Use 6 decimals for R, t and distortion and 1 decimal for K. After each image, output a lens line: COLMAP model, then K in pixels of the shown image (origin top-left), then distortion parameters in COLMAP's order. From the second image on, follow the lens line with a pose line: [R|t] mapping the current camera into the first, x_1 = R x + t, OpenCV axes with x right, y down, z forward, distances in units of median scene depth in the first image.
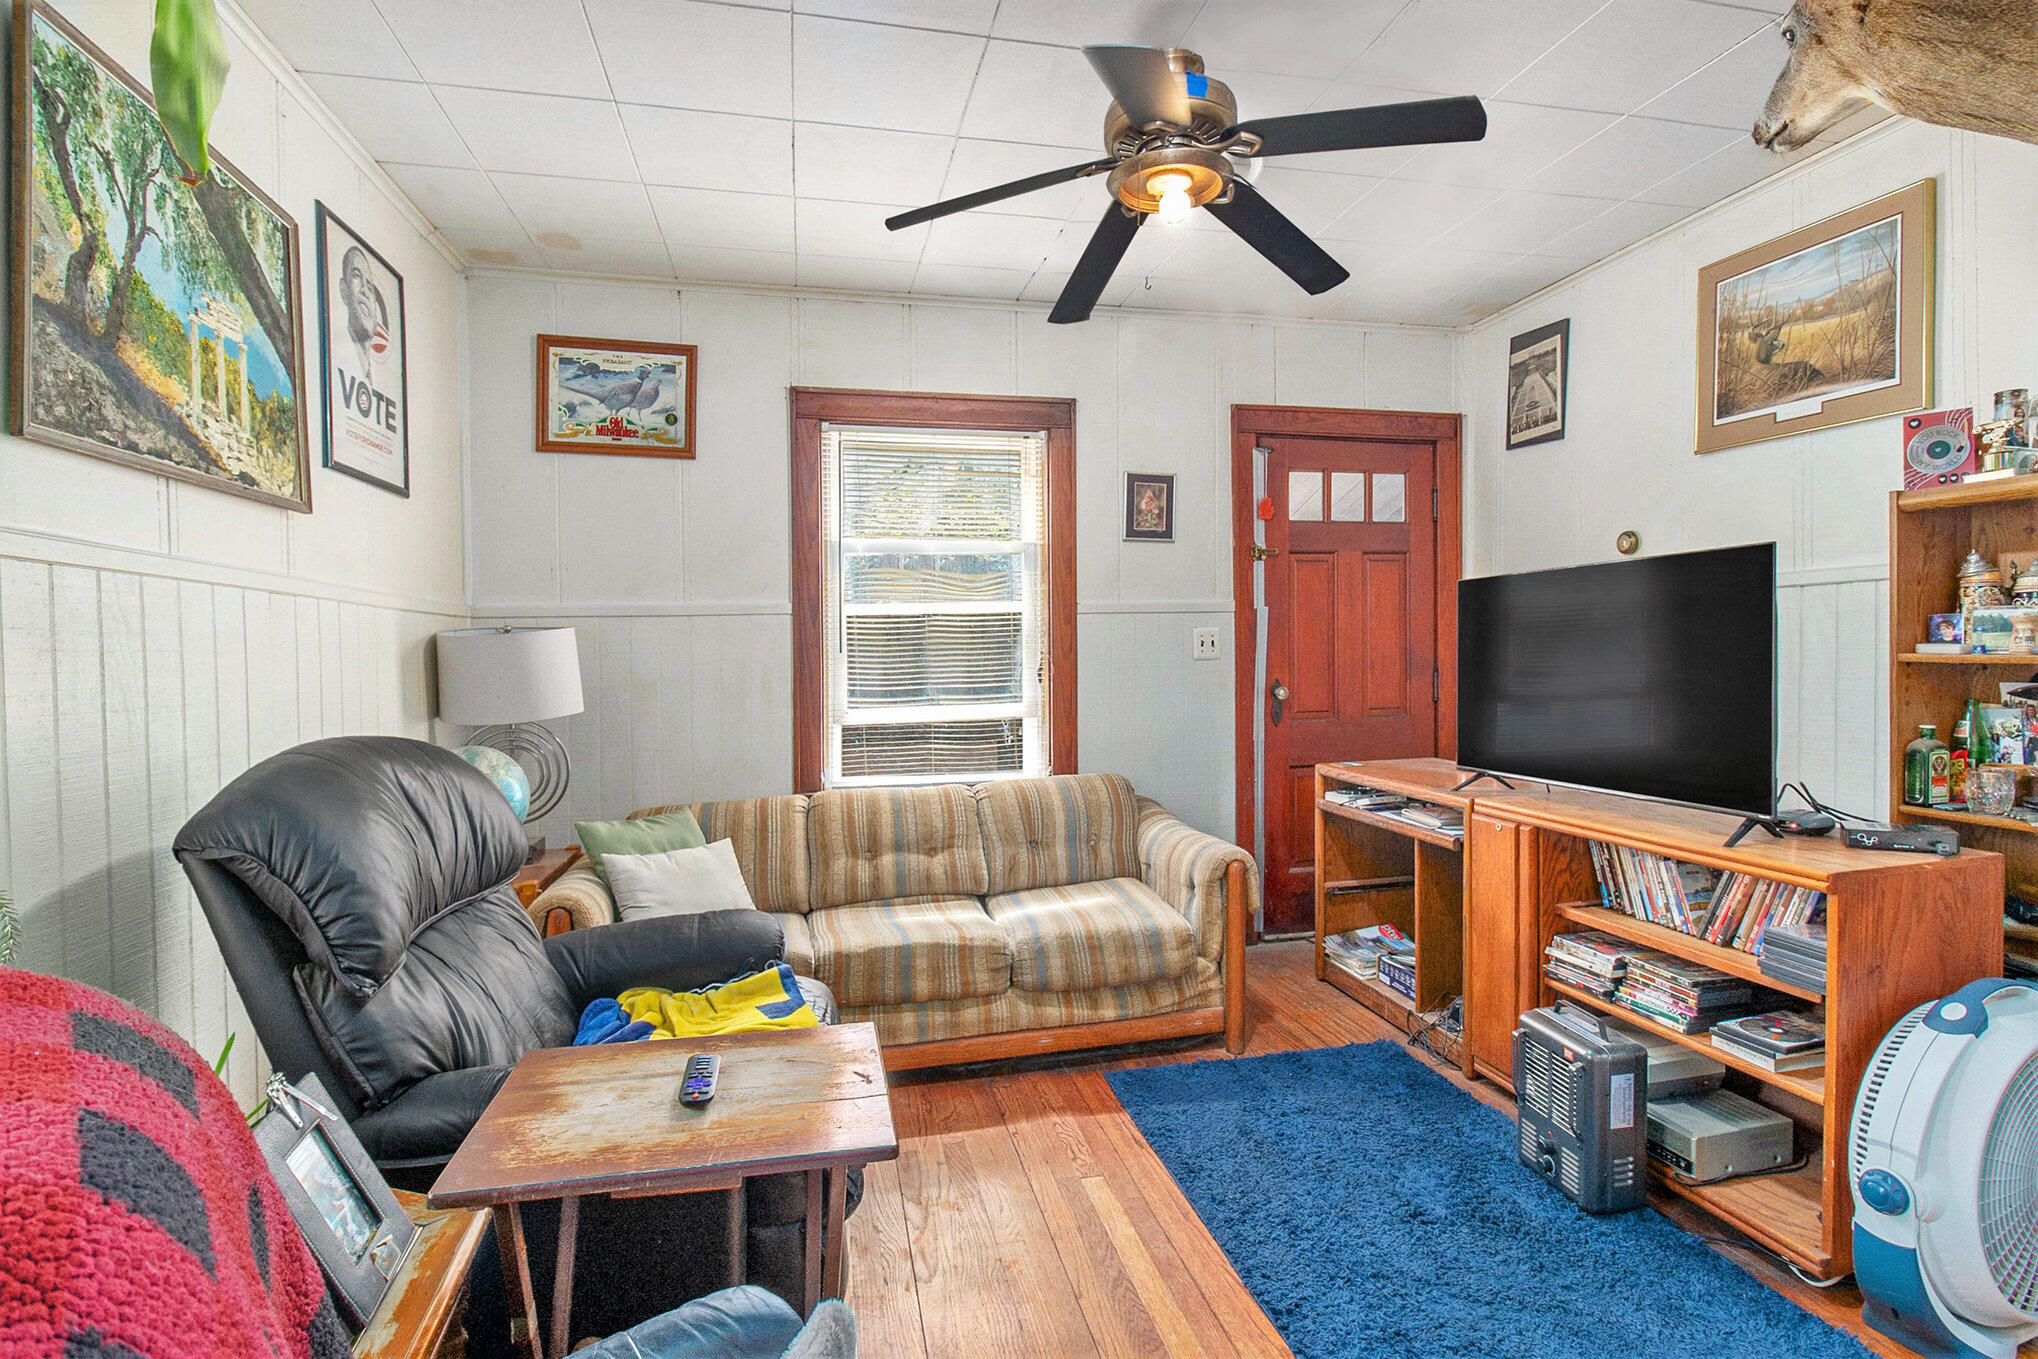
lens RADIAL K [[978.5, 0, 1018.5], [0, 978.5, 671.1], [0, 0, 1]] dist [-0.000989, -0.000254]
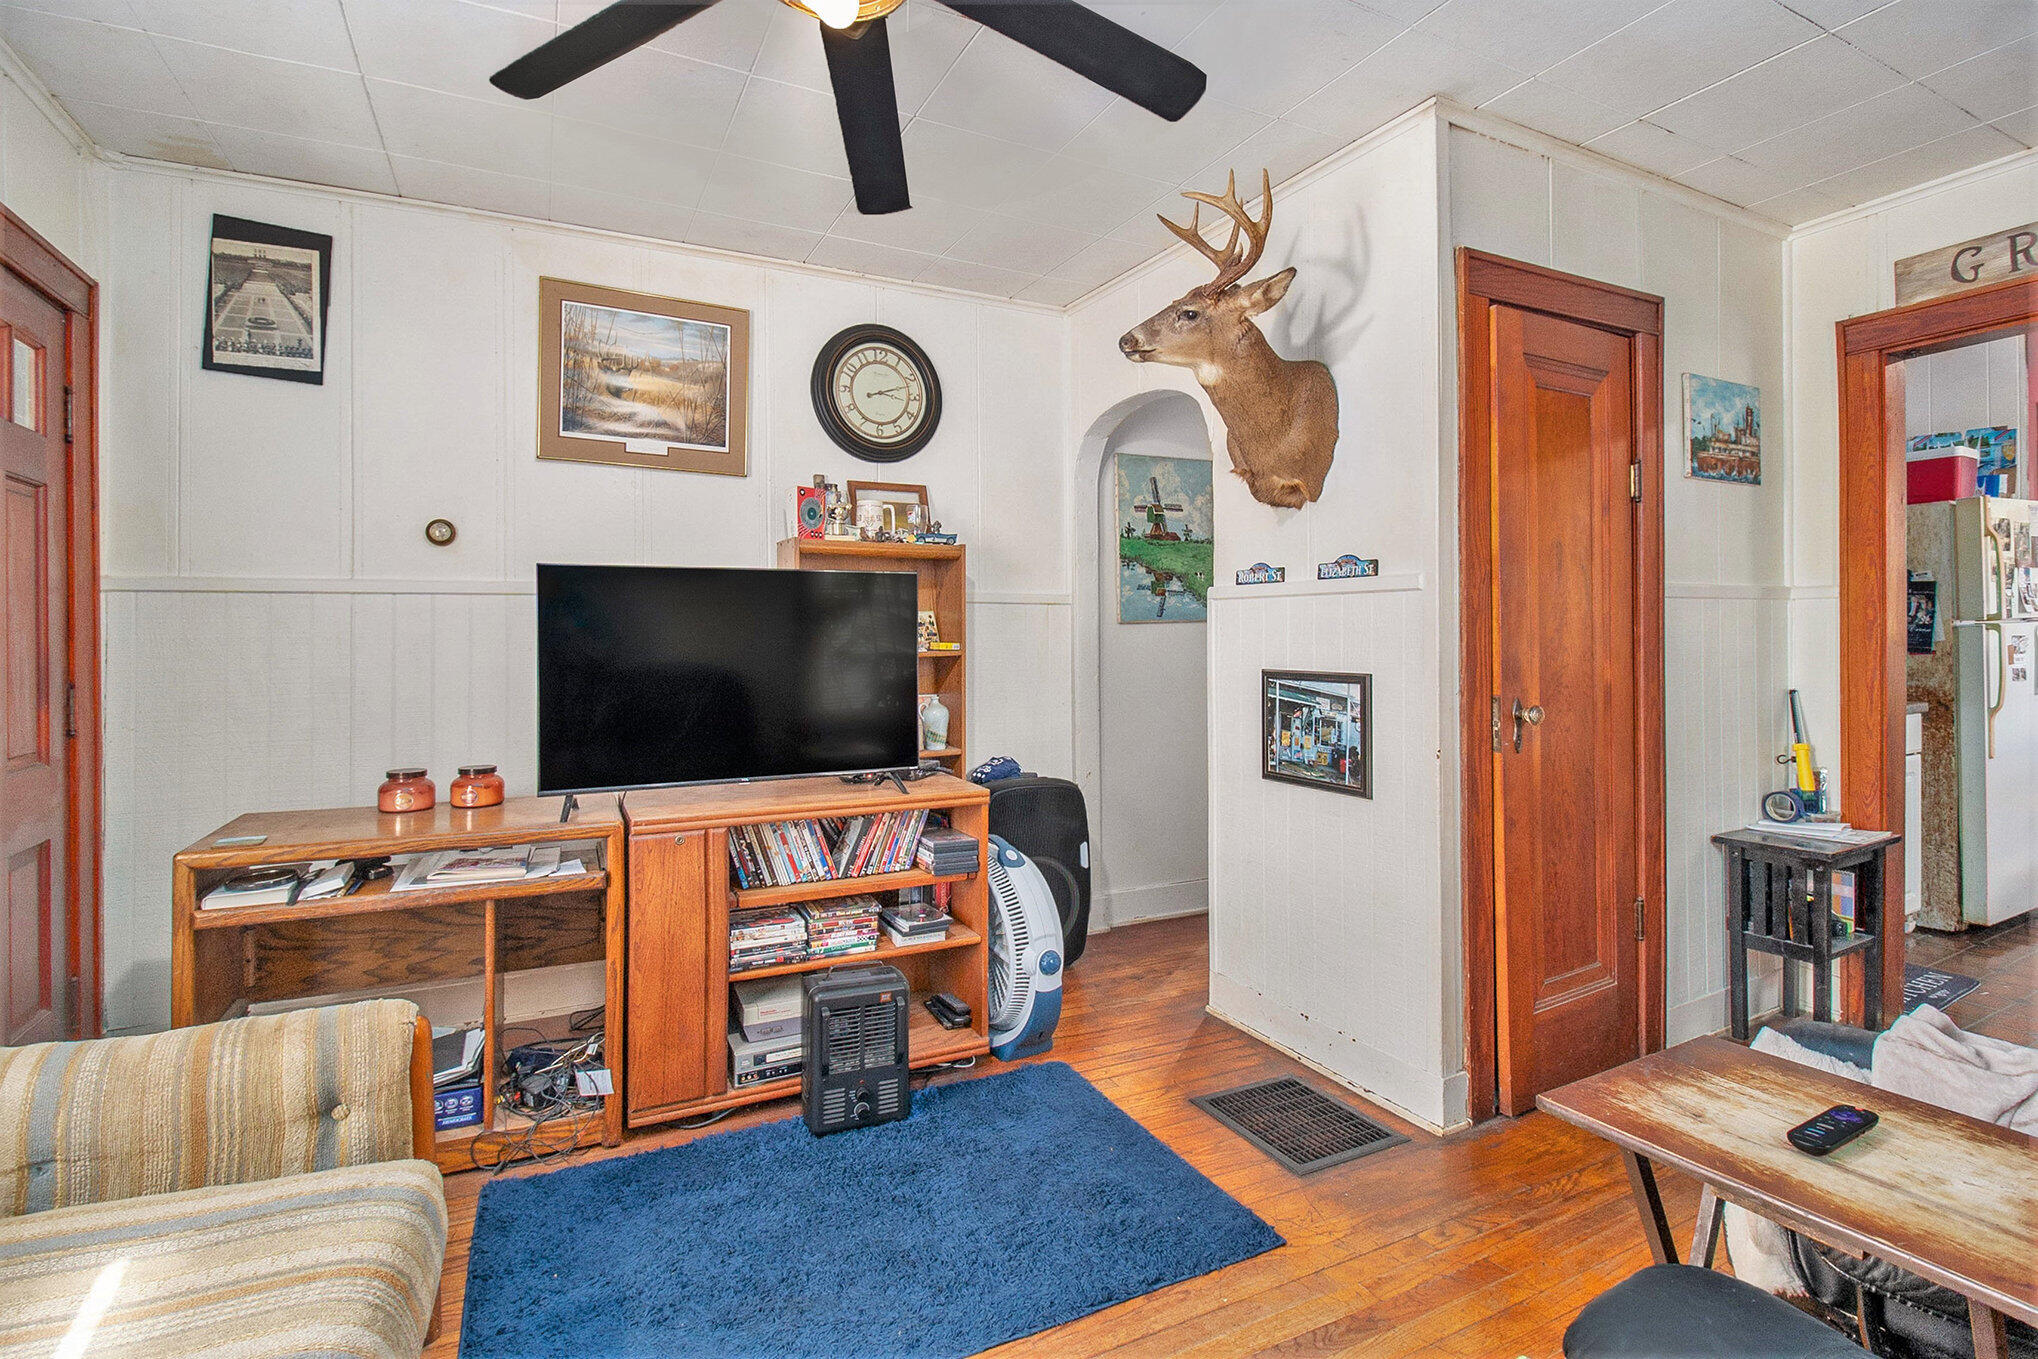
lens RADIAL K [[978.5, 0, 1016.9], [0, 978.5, 670.1], [0, 0, 1]] dist [-0.000989, -0.000254]
pose [[-0.230305, -0.012424, 0.973039, -0.421426], [0.027092, 0.999449, 0.019174, -0.008755], [-0.972741, 0.030777, -0.229842, 0.784799]]
